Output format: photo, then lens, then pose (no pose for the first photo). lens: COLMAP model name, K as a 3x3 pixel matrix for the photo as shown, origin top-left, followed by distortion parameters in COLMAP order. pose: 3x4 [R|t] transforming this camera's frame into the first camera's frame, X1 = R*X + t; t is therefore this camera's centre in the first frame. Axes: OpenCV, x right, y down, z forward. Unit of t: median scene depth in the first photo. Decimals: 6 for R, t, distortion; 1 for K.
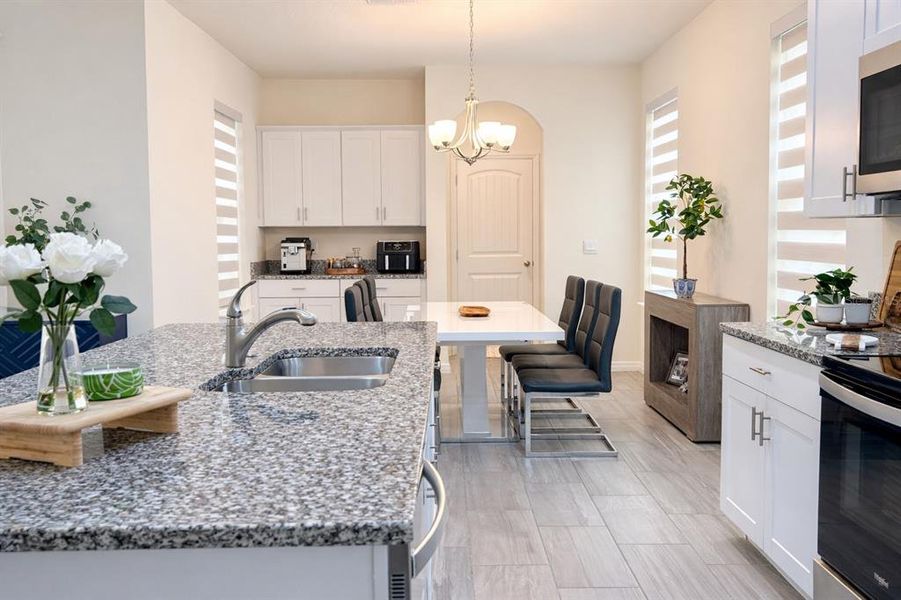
lens RADIAL K [[813.1, 0, 450.4], [0, 813.1, 296.2], [0, 0, 1]] dist [0.029295, -0.002978]
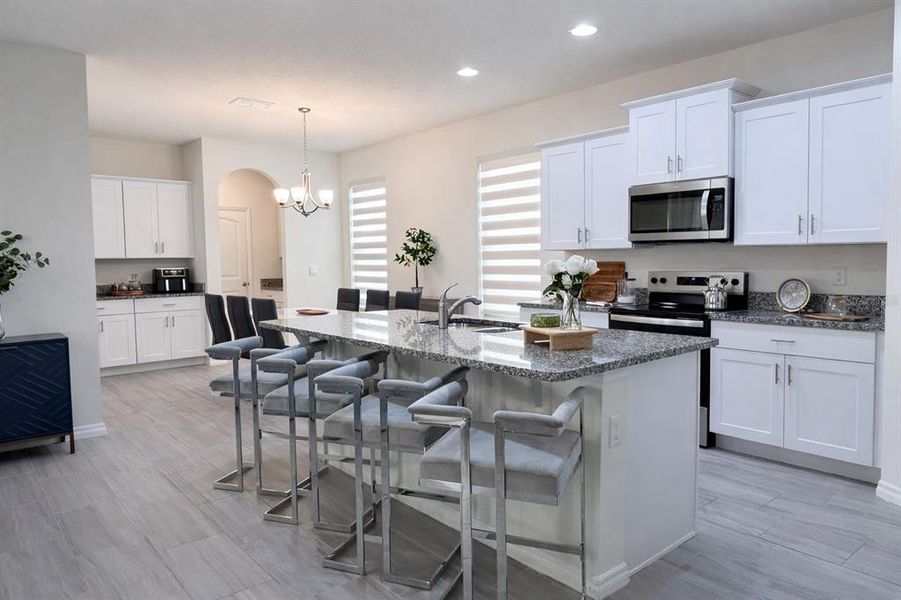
lens RADIAL K [[573.4, 0, 446.9], [0, 573.4, 296.9], [0, 0, 1]] dist [-0.052231, -0.000389]
pose [[0.741550, -0.041291, 0.669626, -0.352845], [0.054728, 0.998501, 0.000964, 0.000029], [-0.668661, 0.035933, 0.742698, 0.038177]]
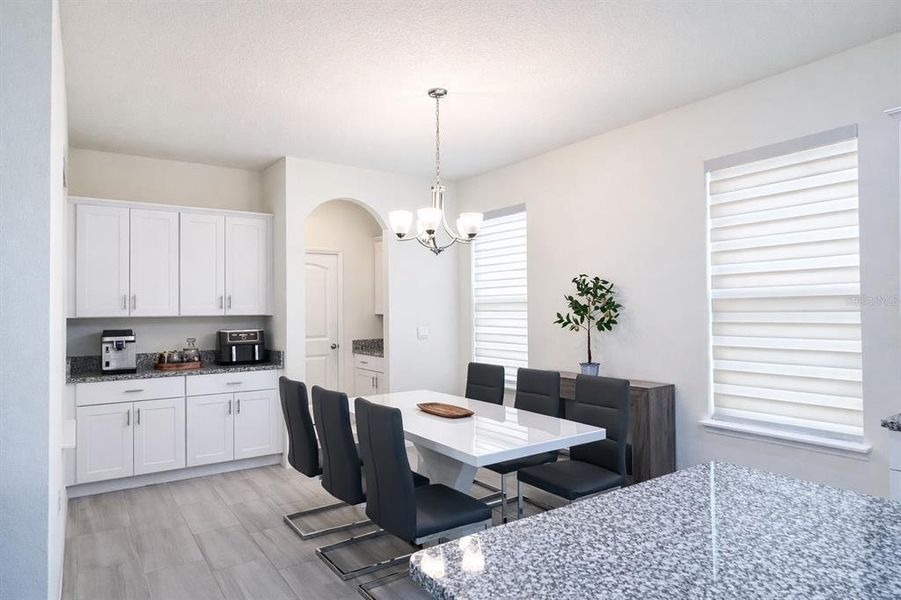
lens RADIAL K [[526.6, 0, 453.3], [0, 526.6, 295.0], [0, 0, 1]] dist [-0.025112, 0.000763]
pose [[0.812956, 0.015449, 0.582120, -0.227498], [0.046036, 0.994814, -0.090692, -0.042989], [-0.580502, 0.100527, 0.808029, 0.357842]]
